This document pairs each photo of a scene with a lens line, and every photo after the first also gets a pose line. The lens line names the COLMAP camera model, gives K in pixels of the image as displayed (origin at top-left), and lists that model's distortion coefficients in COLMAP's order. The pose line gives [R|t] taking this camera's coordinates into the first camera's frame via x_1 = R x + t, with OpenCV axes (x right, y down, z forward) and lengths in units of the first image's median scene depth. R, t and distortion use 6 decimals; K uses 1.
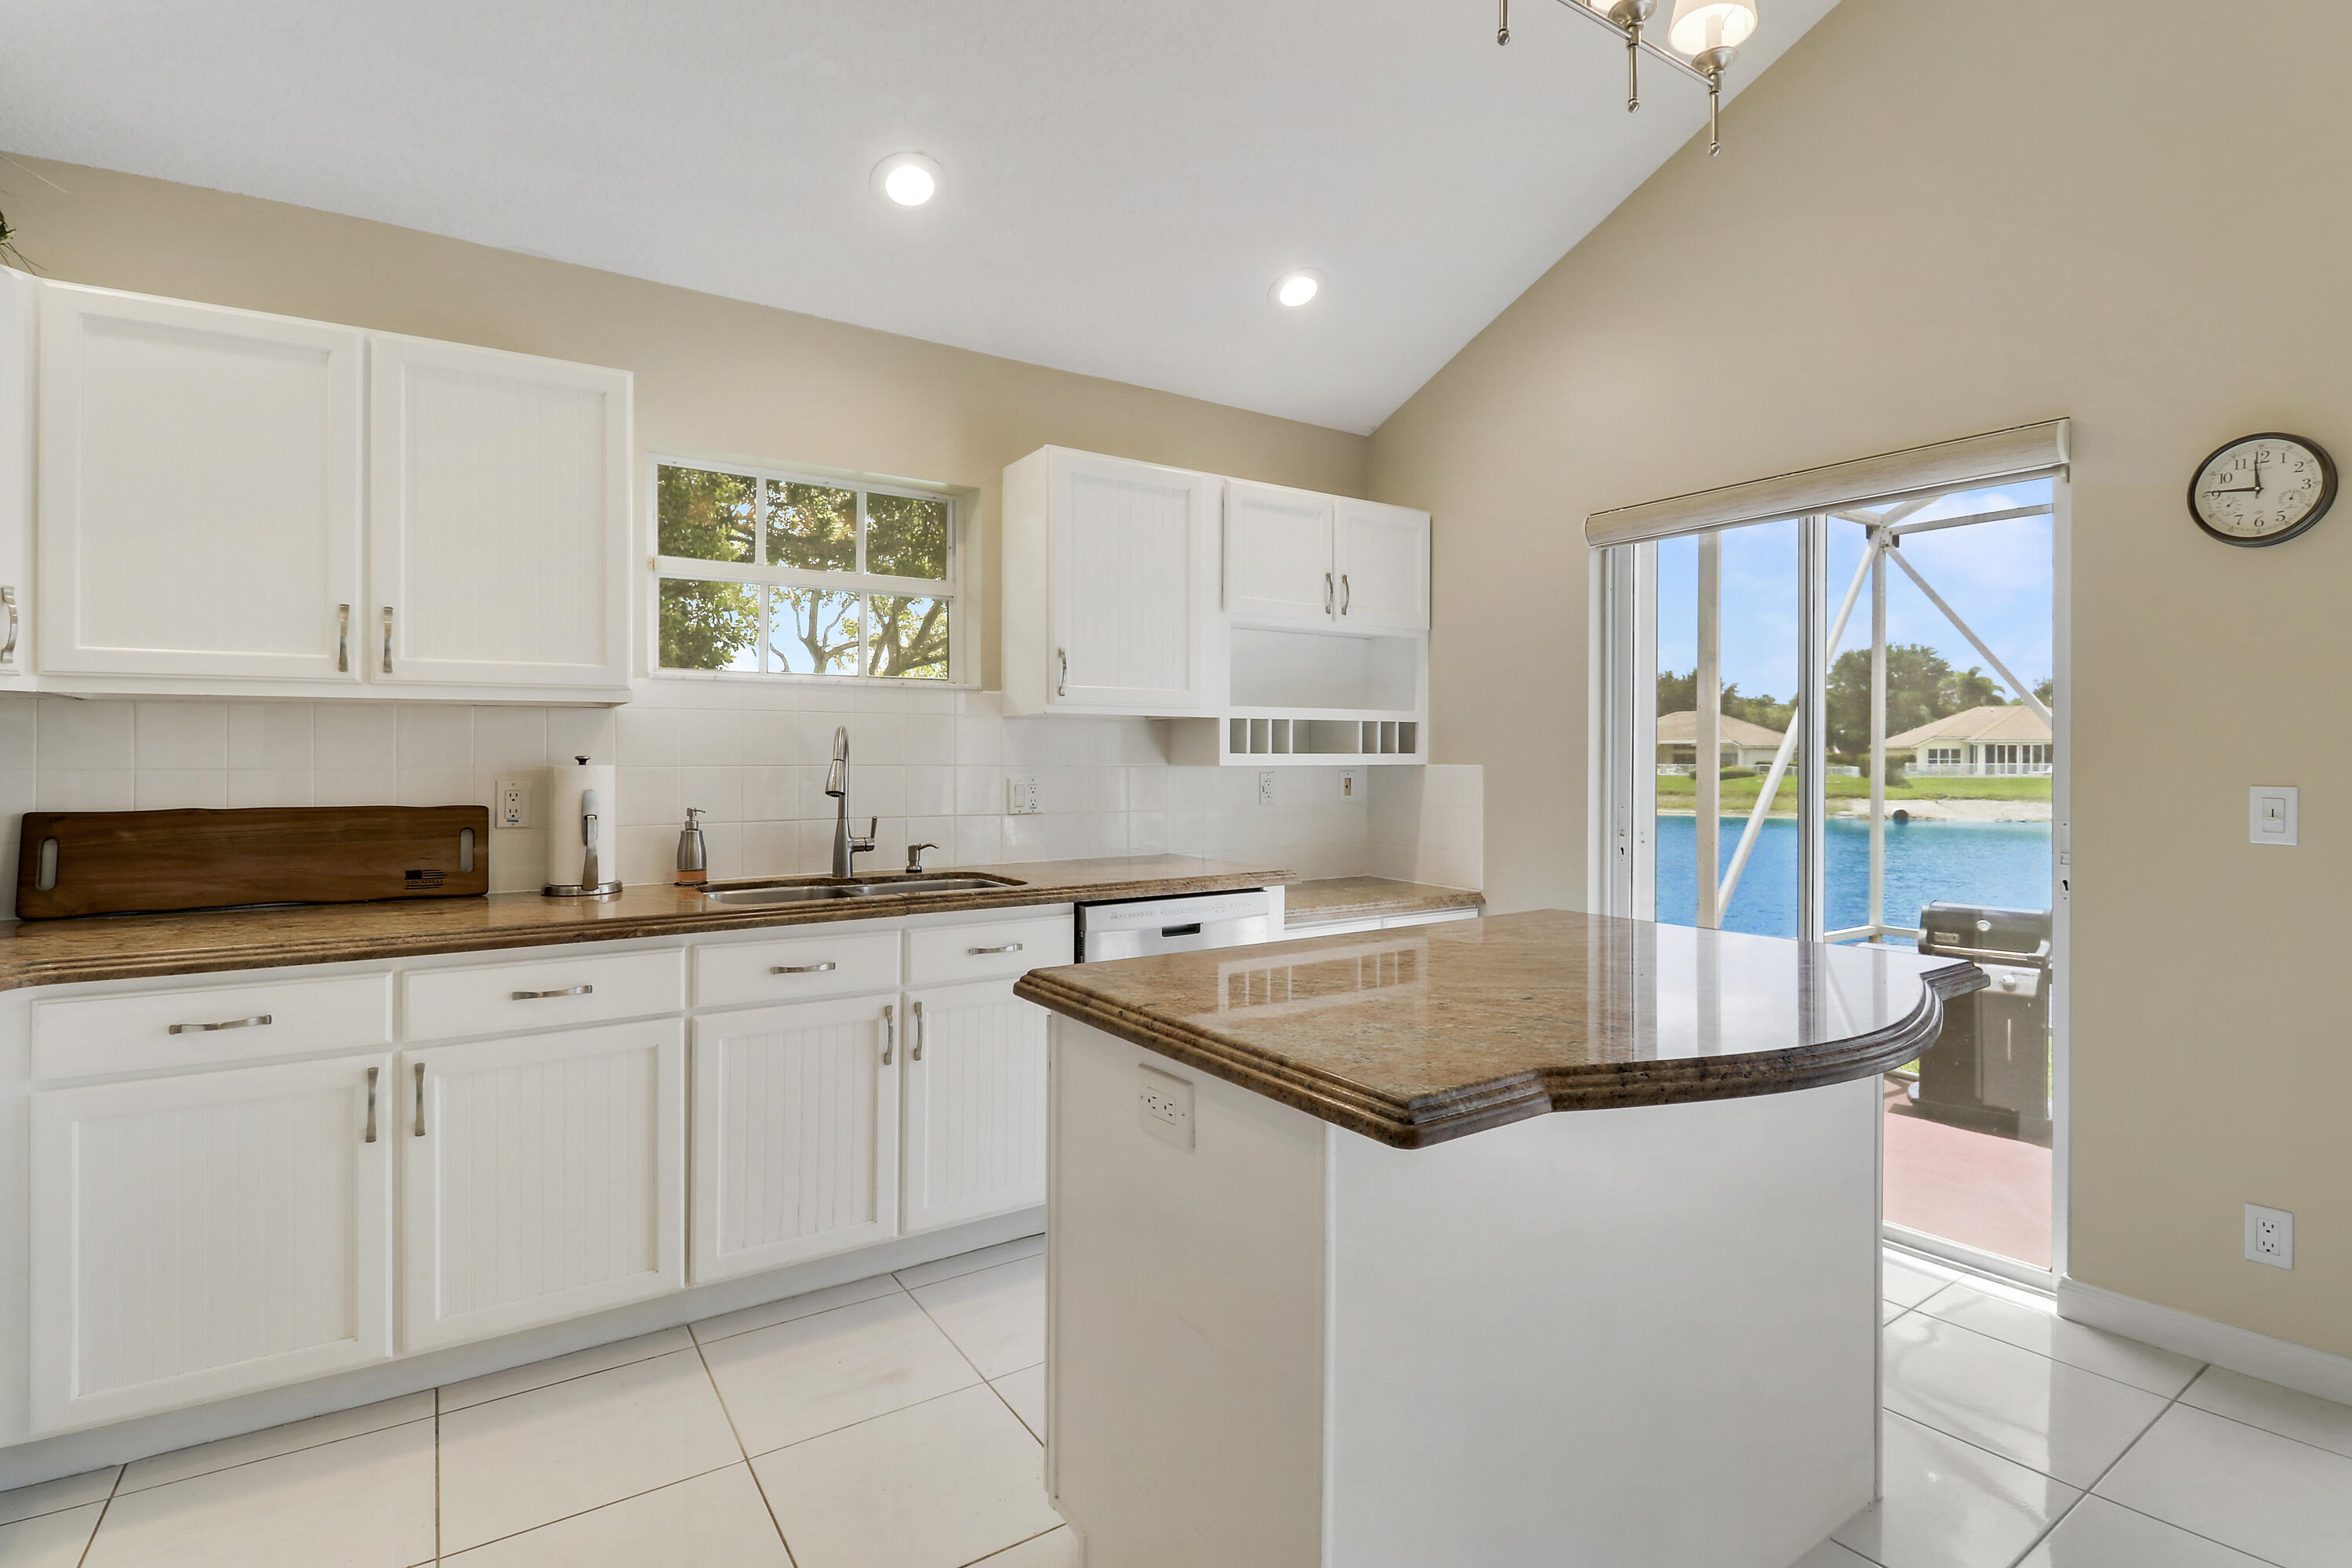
lens RADIAL K [[1111.6, 0, 1182.1], [0, 1111.6, 758.0], [0, 0, 1]] dist [0.002481, -0.012197]
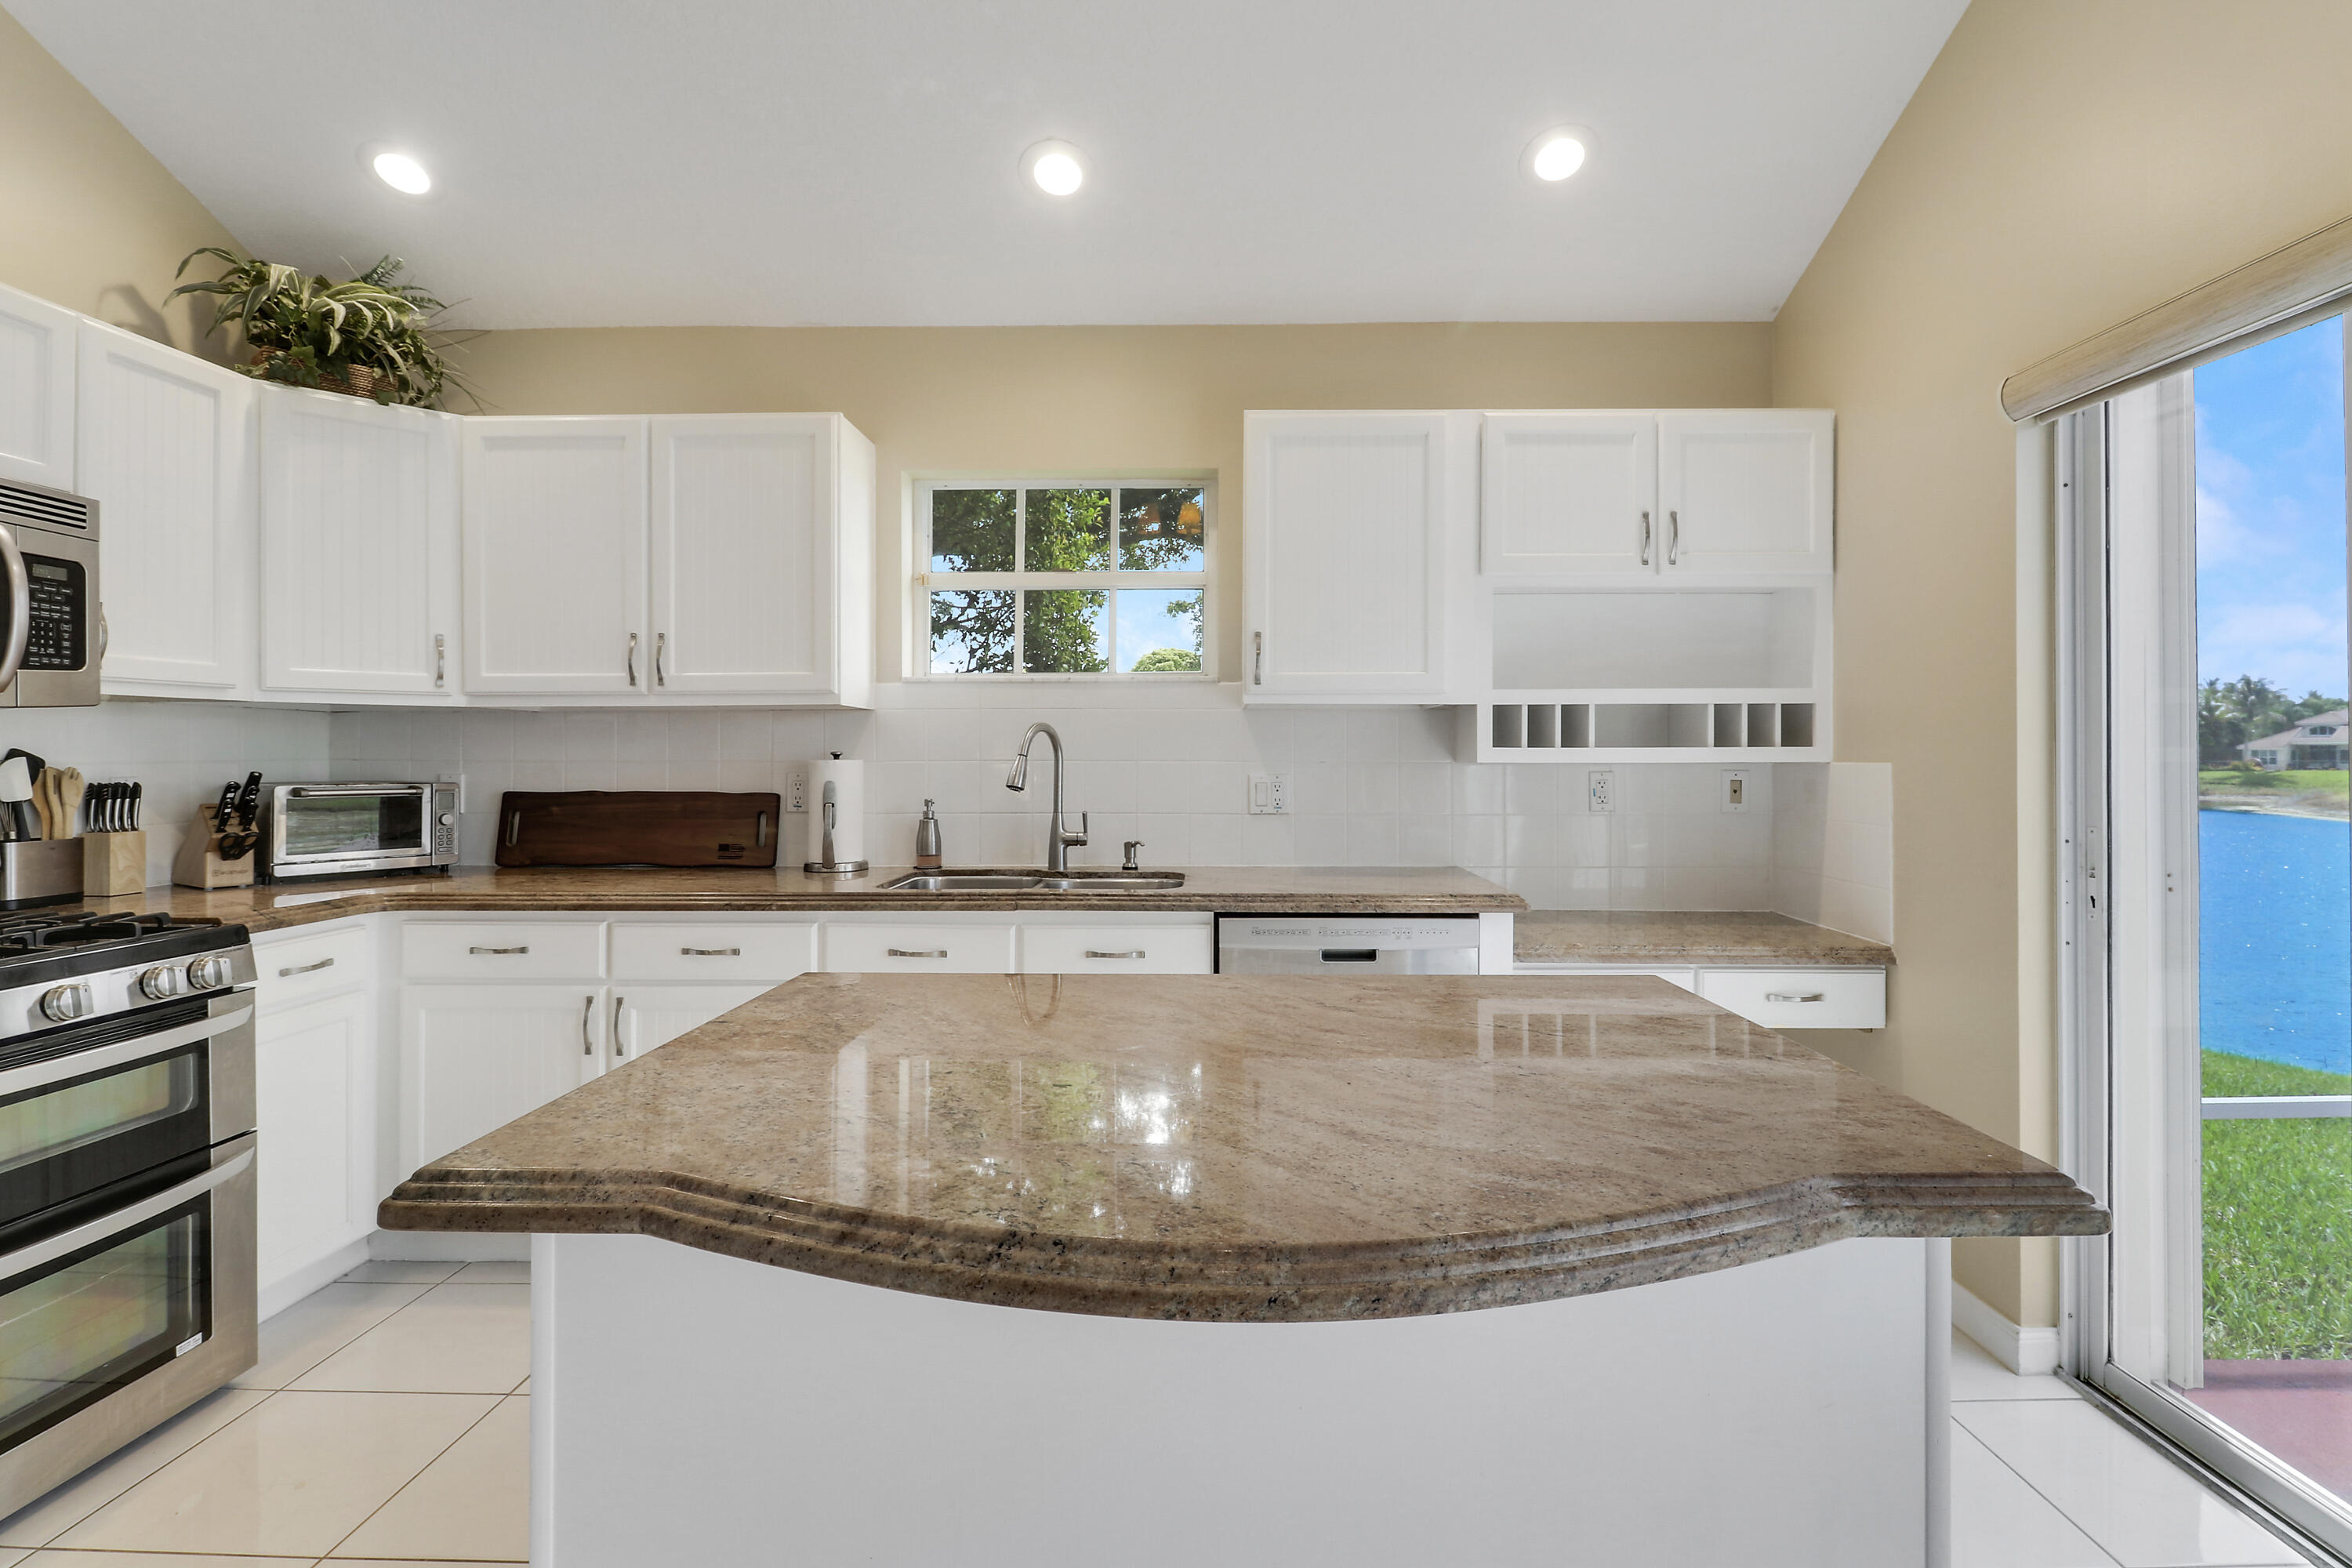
lens RADIAL K [[1111.6, 0, 1182.2], [0, 1111.6, 776.6], [0, 0, 1]] dist [0.002481, -0.012197]
pose [[0.825972, 0.009113, -0.563637, 0.363736], [0.000005, 0.999869, 0.016174, 0.004476], [0.563710, -0.013362, 0.825864, 0.217721]]
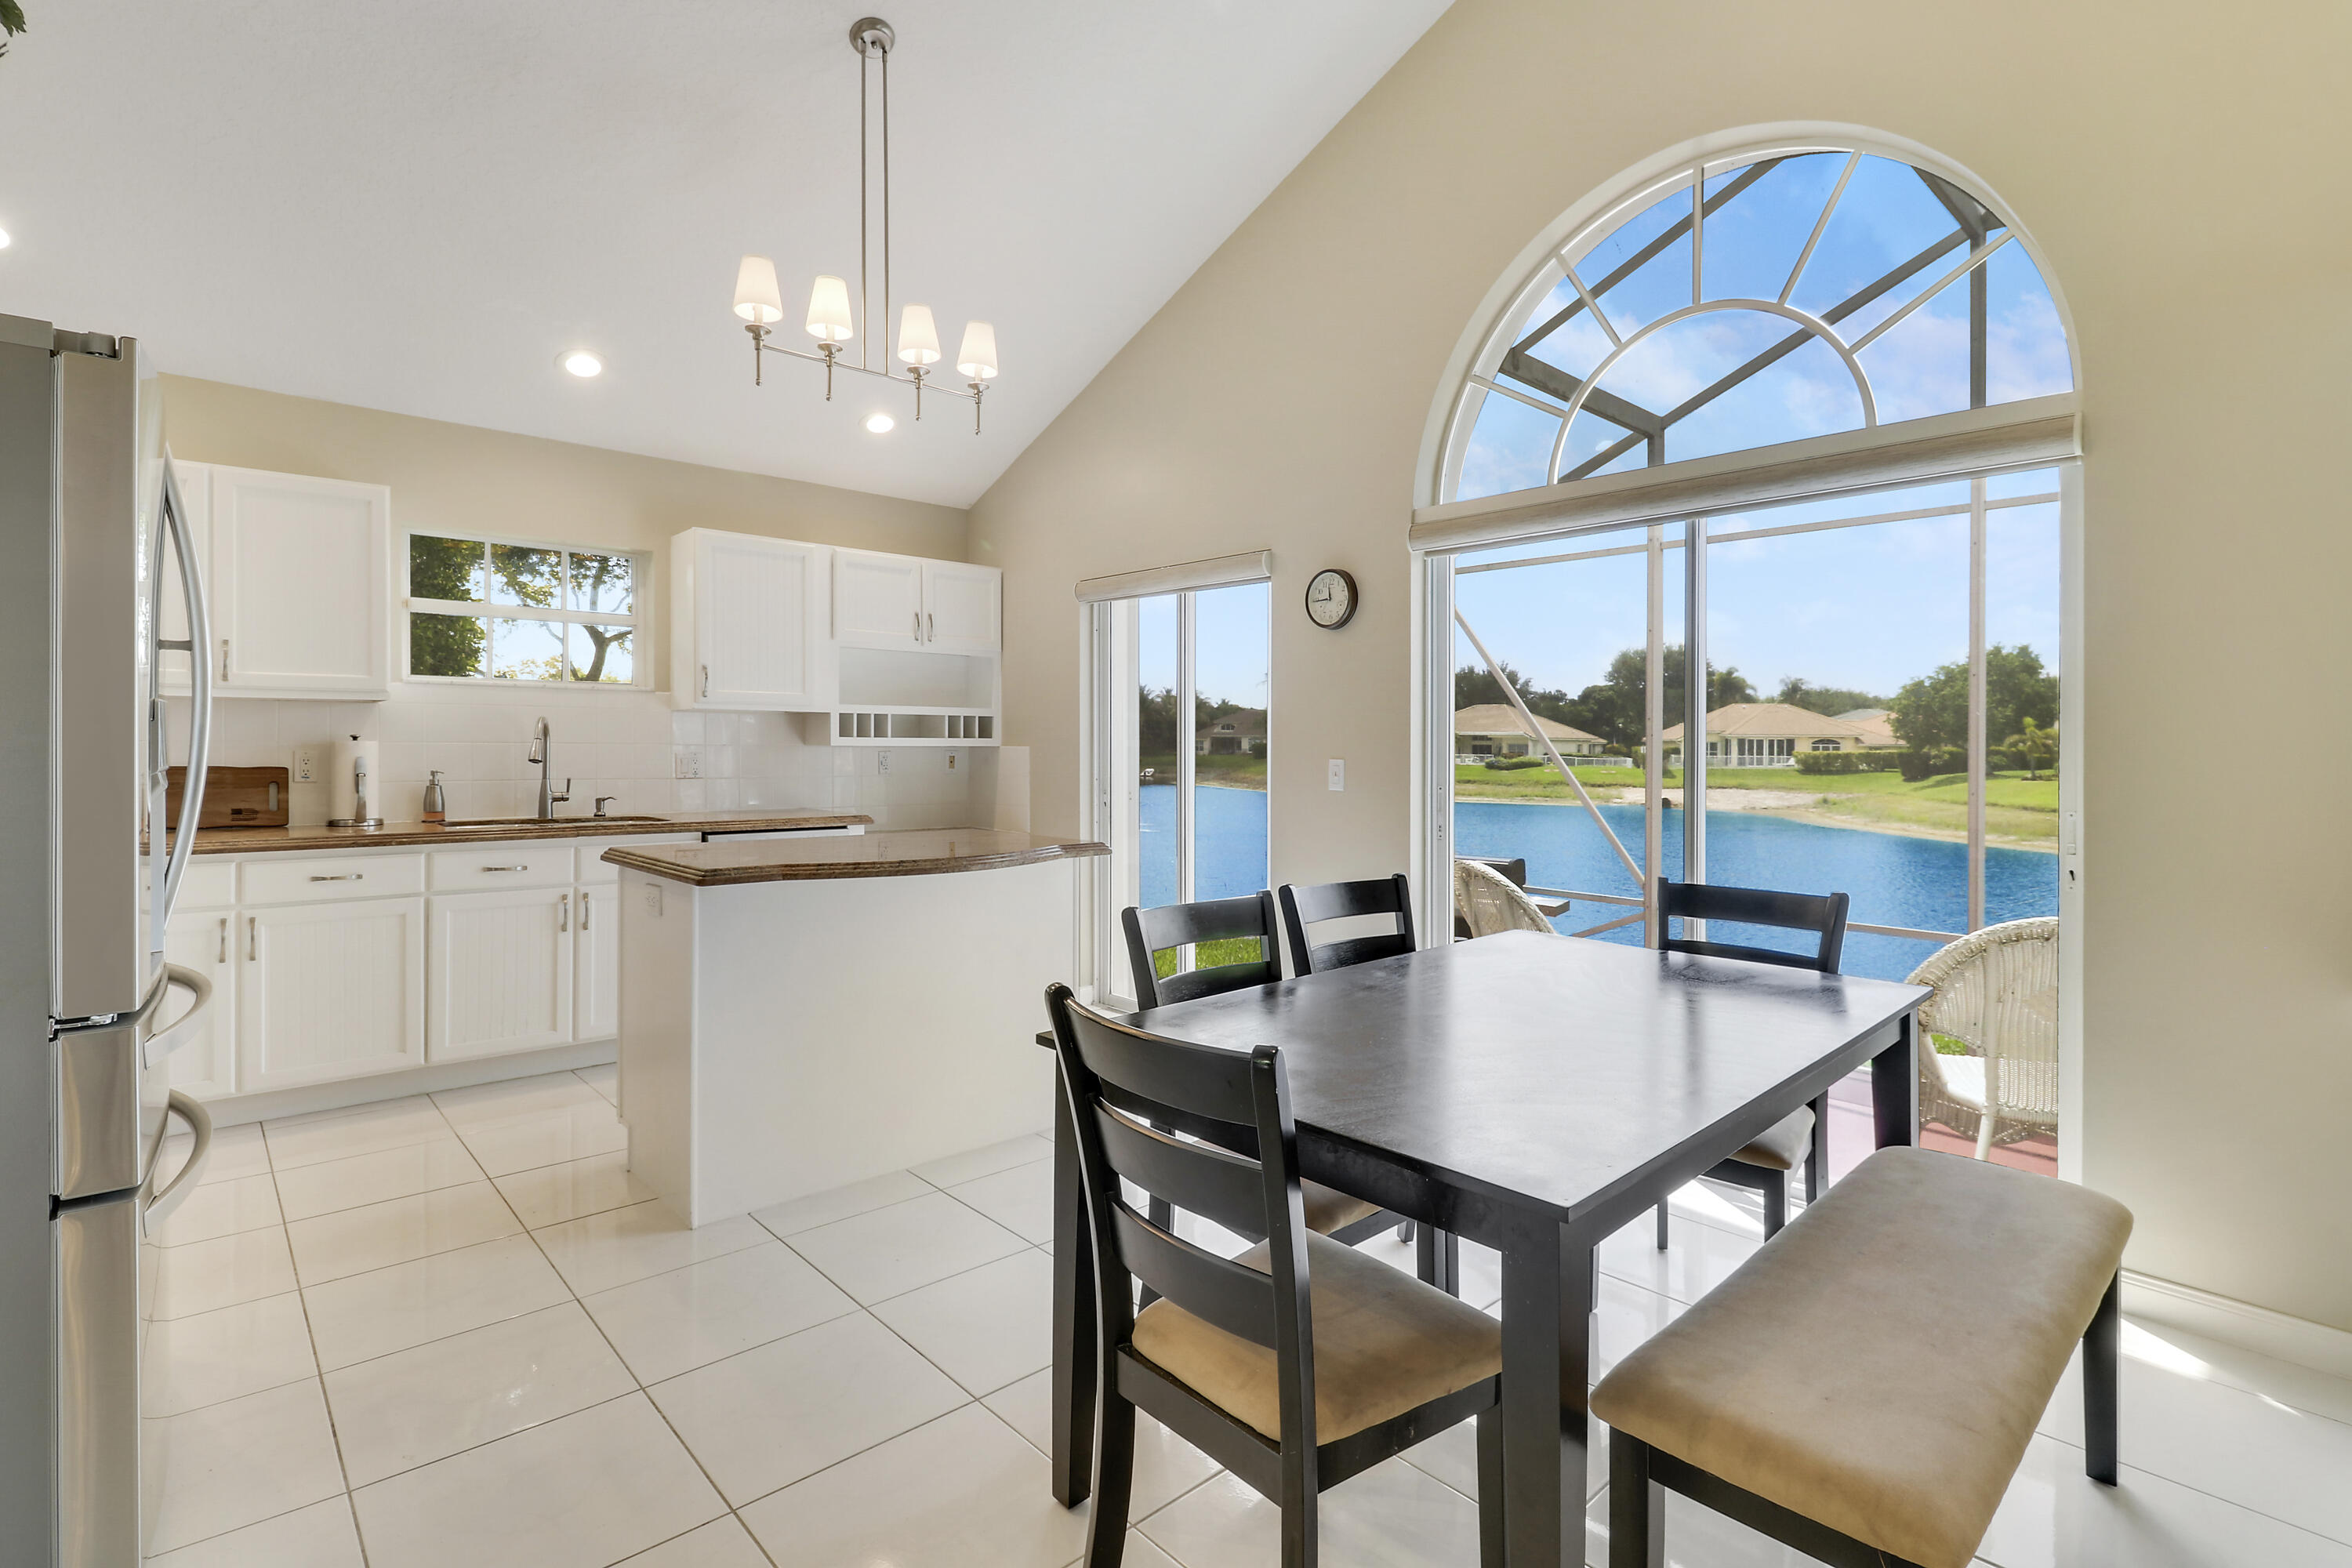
lens RADIAL K [[1111.6, 0, 1152.4], [0, 1111.6, 760.0], [0, 0, 1]] dist [0.002481, -0.012197]
pose [[0.990897, 0.006163, 0.134480, 0.289663], [-0.007907, 0.999891, 0.012437, 0.004751], [-0.134389, -0.013387, 0.990838, -0.559097]]
